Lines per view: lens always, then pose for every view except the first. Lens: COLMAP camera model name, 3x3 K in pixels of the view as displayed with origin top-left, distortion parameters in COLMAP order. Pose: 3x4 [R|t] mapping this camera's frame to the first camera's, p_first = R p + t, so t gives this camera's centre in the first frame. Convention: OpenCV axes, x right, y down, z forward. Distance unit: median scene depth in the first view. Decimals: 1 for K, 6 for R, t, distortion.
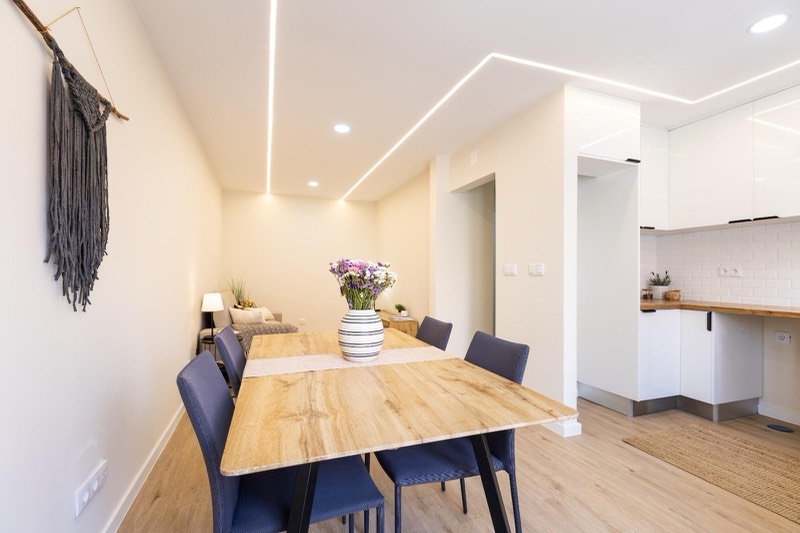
lens RADIAL K [[358.8, 0, 397.5], [0, 358.8, 272.1], [0, 0, 1]] dist [0.003043, -0.000325]
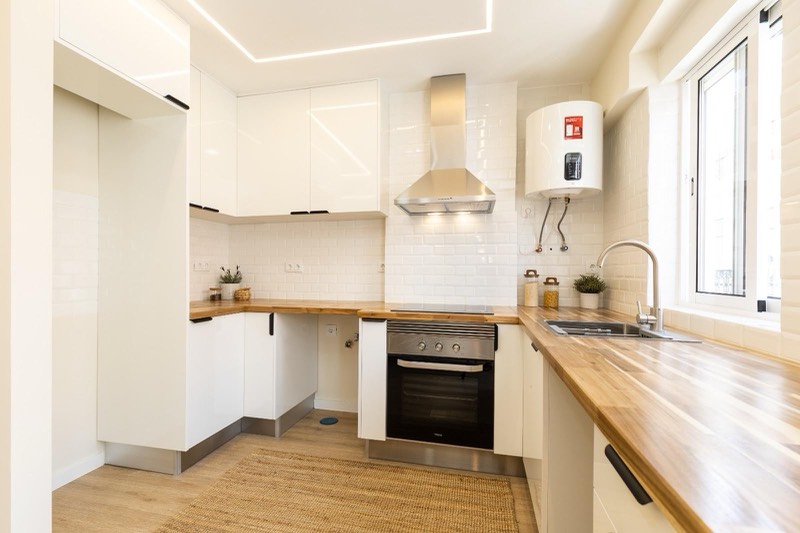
lens RADIAL K [[358.8, 0, 397.5], [0, 358.8, 272.1], [0, 0, 1]] dist [0.003043, -0.000325]
pose [[0.550126, -0.003403, 0.835075, 0.308858], [-0.003684, 0.999972, 0.006502, 0.005500], [-0.835074, -0.006653, 0.550098, 0.270214]]
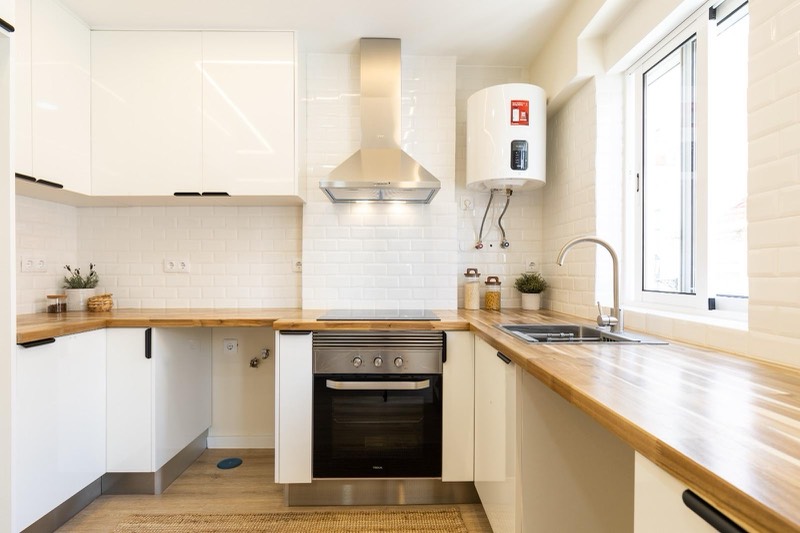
lens RADIAL K [[401.4, 0, 398.1], [0, 401.4, 272.3], [0, 0, 1]] dist [-0.004099, 0.000178]
pose [[0.326089, -0.007571, 0.945309, 0.336495], [-0.000318, 0.999967, 0.008118, 0.005819], [-0.945339, -0.002948, 0.326076, 0.346084]]
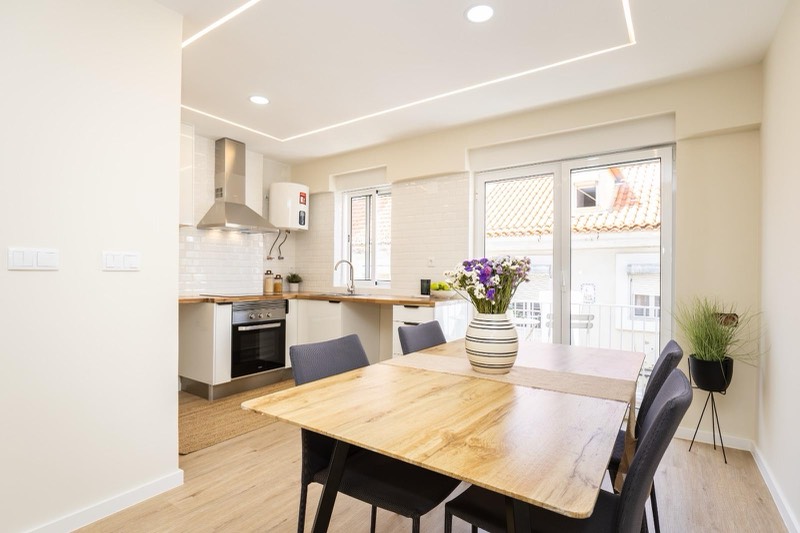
lens RADIAL K [[401.4, 0, 398.1], [0, 401.4, 272.3], [0, 0, 1]] dist [-0.004099, 0.000178]
pose [[-0.575072, -0.008227, 0.818061, -0.430156], [-0.015080, 0.999886, -0.000545, 0.005104], [-0.817964, -0.012650, -0.575131, 0.995784]]
